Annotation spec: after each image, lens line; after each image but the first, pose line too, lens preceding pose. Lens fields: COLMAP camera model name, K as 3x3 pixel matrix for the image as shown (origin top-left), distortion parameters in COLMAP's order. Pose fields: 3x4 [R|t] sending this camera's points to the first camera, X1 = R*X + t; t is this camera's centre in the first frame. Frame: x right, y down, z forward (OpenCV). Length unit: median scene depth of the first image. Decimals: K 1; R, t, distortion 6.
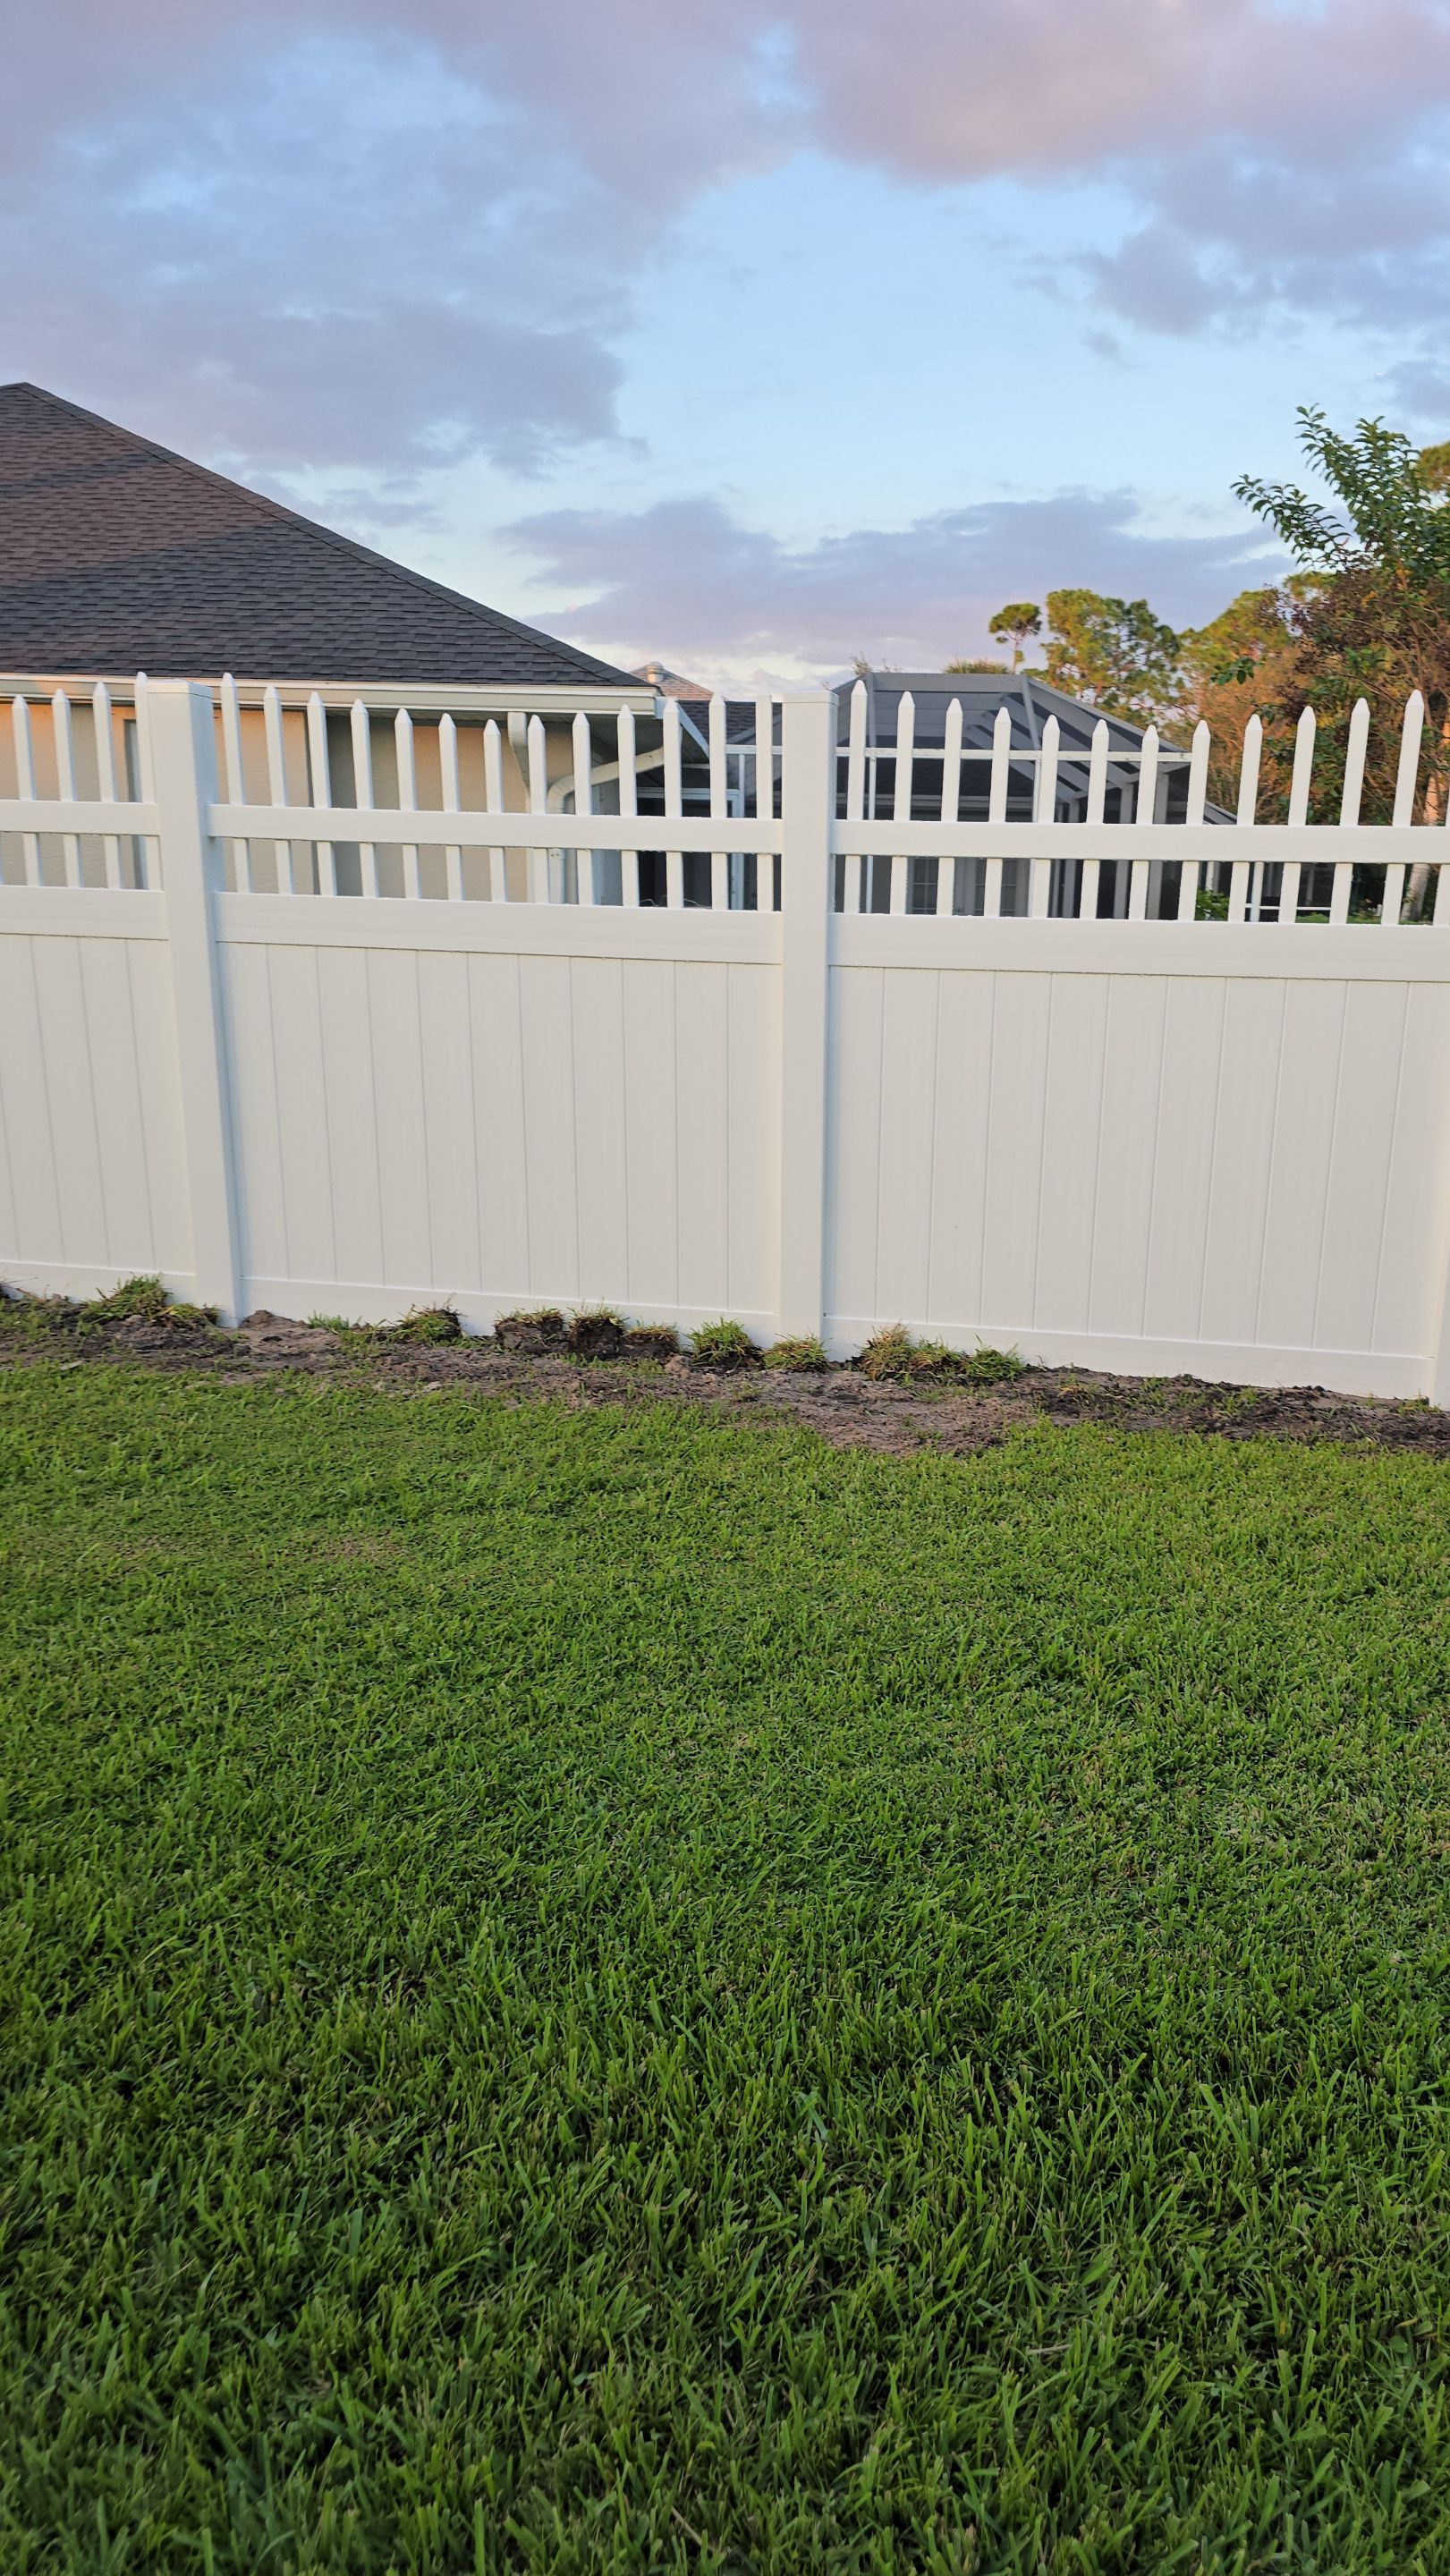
lens RADIAL K [[1773.0, 0, 790.3], [0, 1773.0, 1267.6], [0, 0, 1]] dist [0.088181, -0.058806]
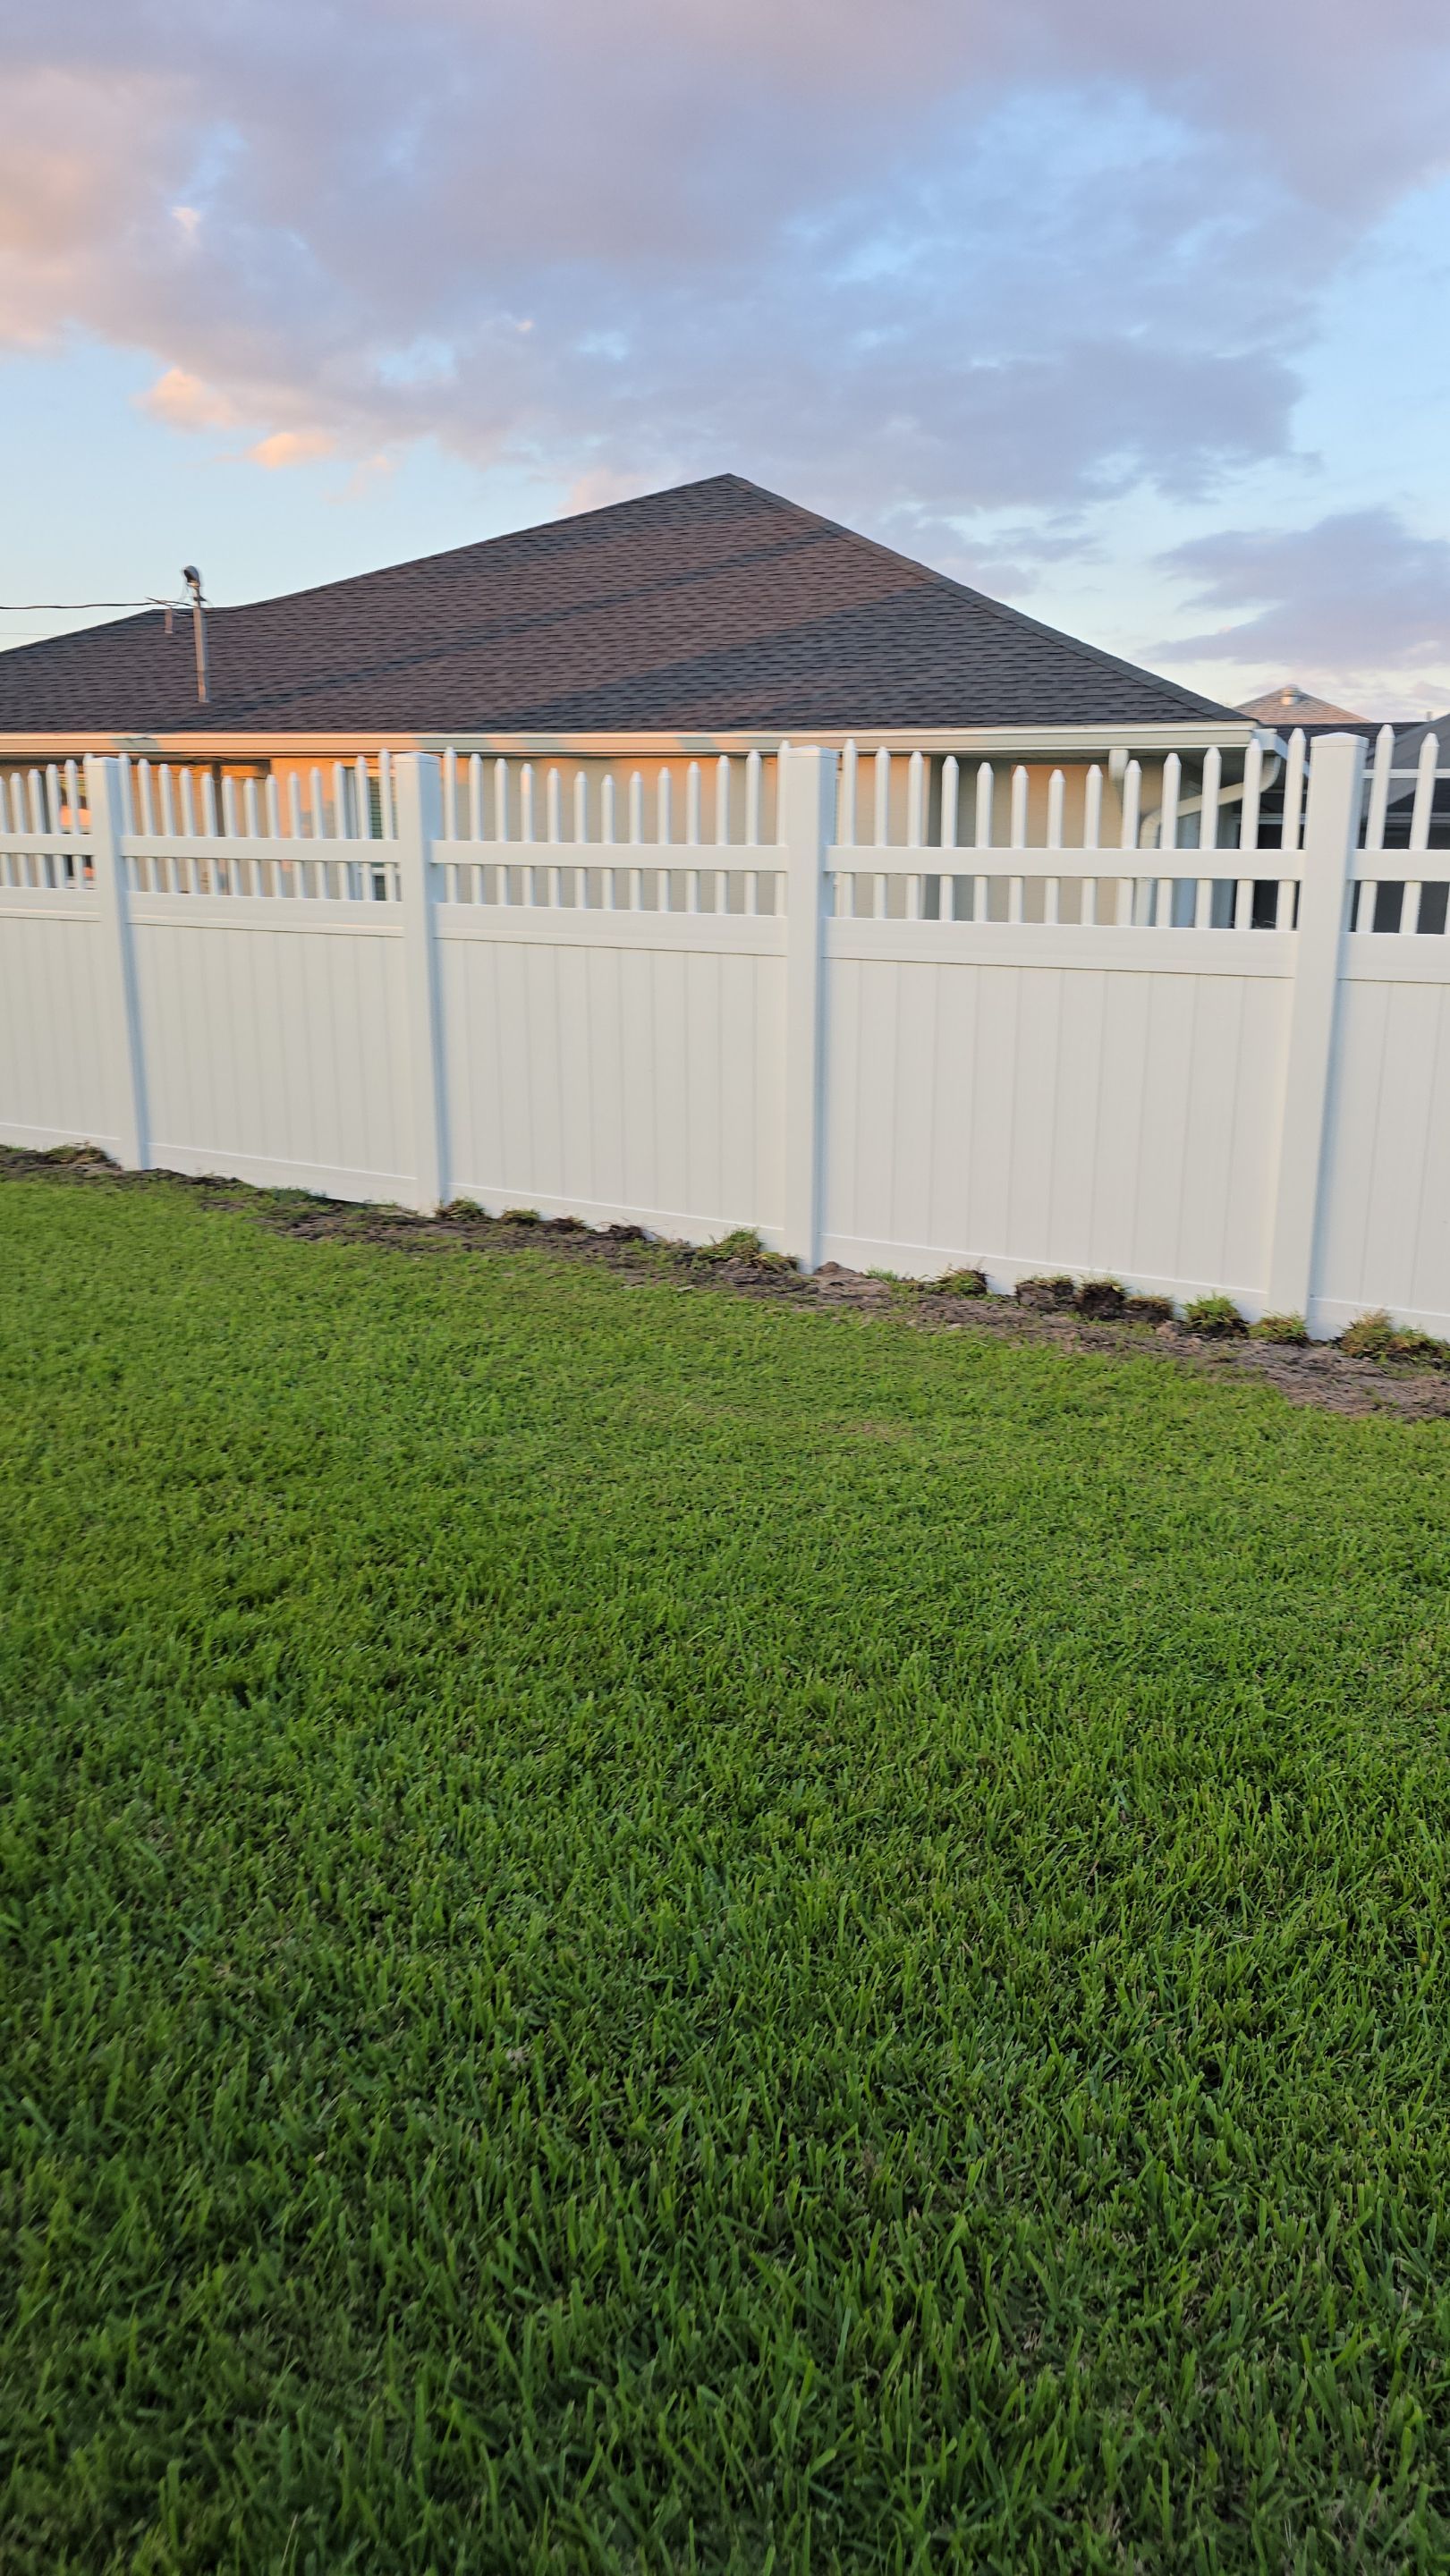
lens RADIAL K [[1803.3, 0, 794.7], [0, 1803.3, 1266.1], [0, 0, 1]] dist [0.104098, -0.112729]
pose [[0.942408, 0.069251, -0.327217, 0.082612], [-0.075102, 0.997162, -0.005263, 0.036544], [0.325924, 0.029535, 0.944935, -0.166901]]
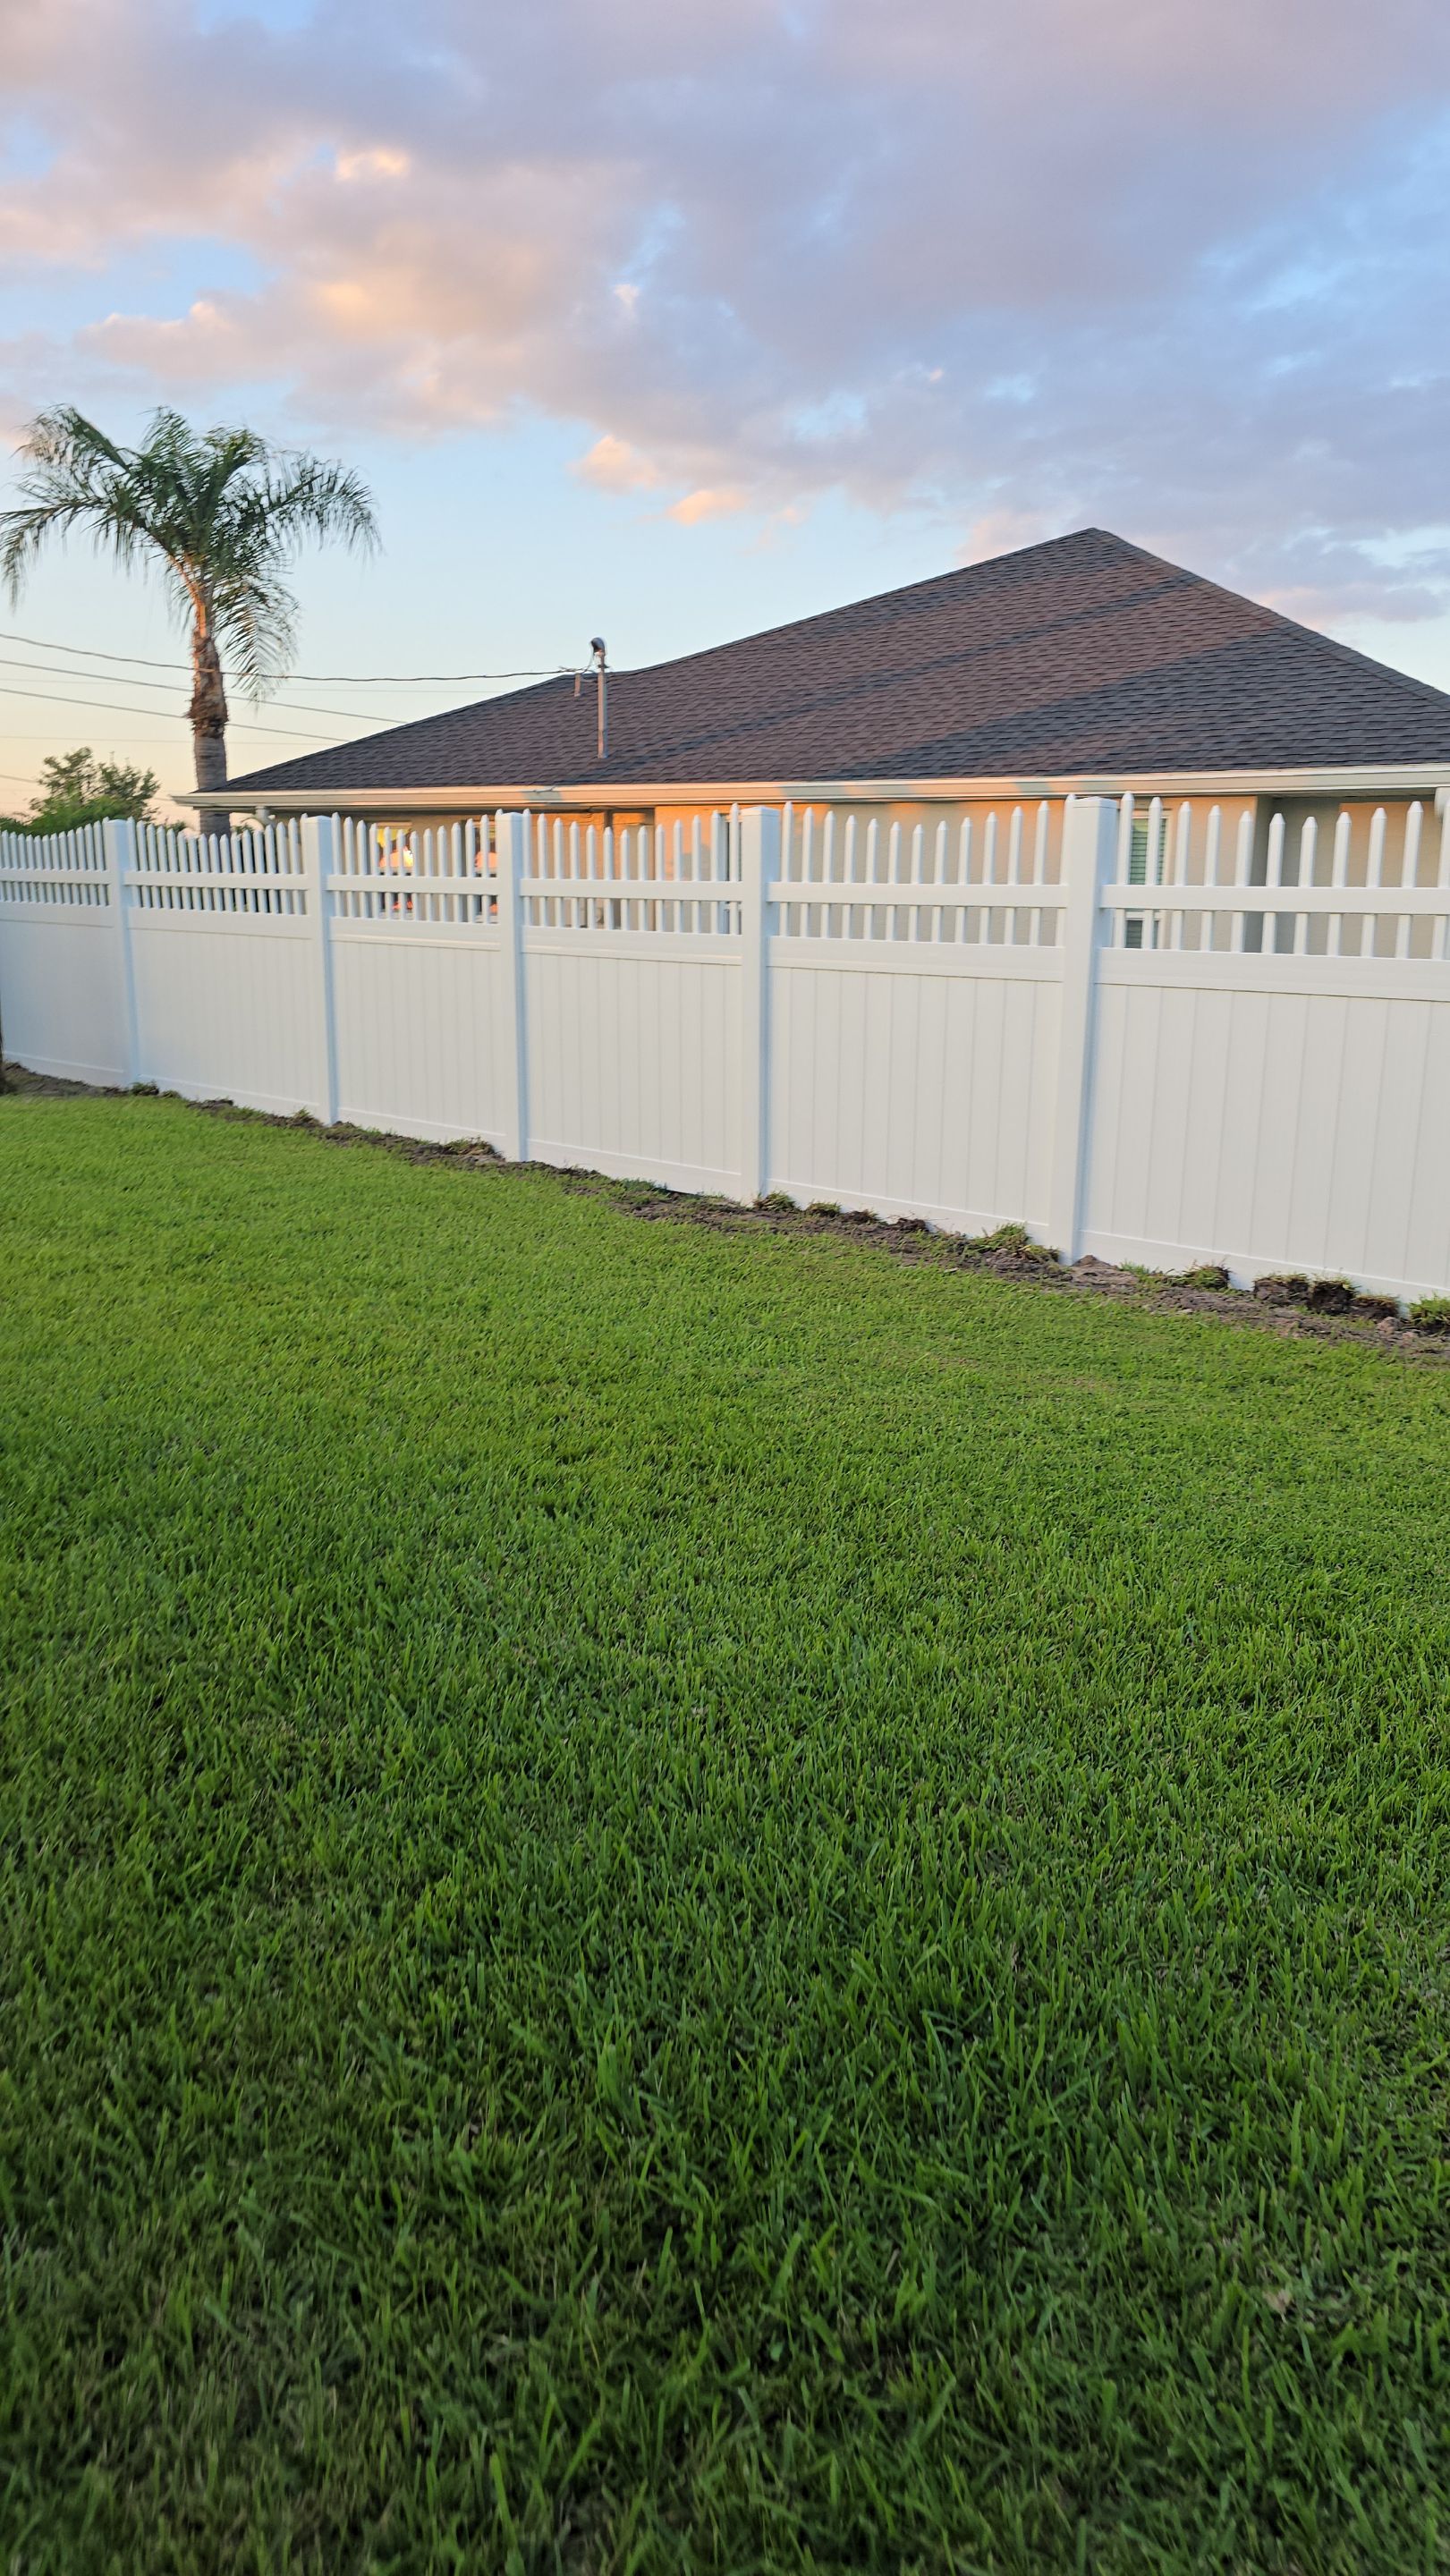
lens RADIAL K [[1810.5, 0, 723.0], [0, 1810.5, 1258.7], [0, 0, 1]] dist [0.093265, -0.107466]
pose [[0.834621, 0.106244, -0.540481, 0.221042], [-0.128262, 0.991735, -0.003117, 0.068312], [0.535683, 0.071924, 0.841351, -0.310636]]
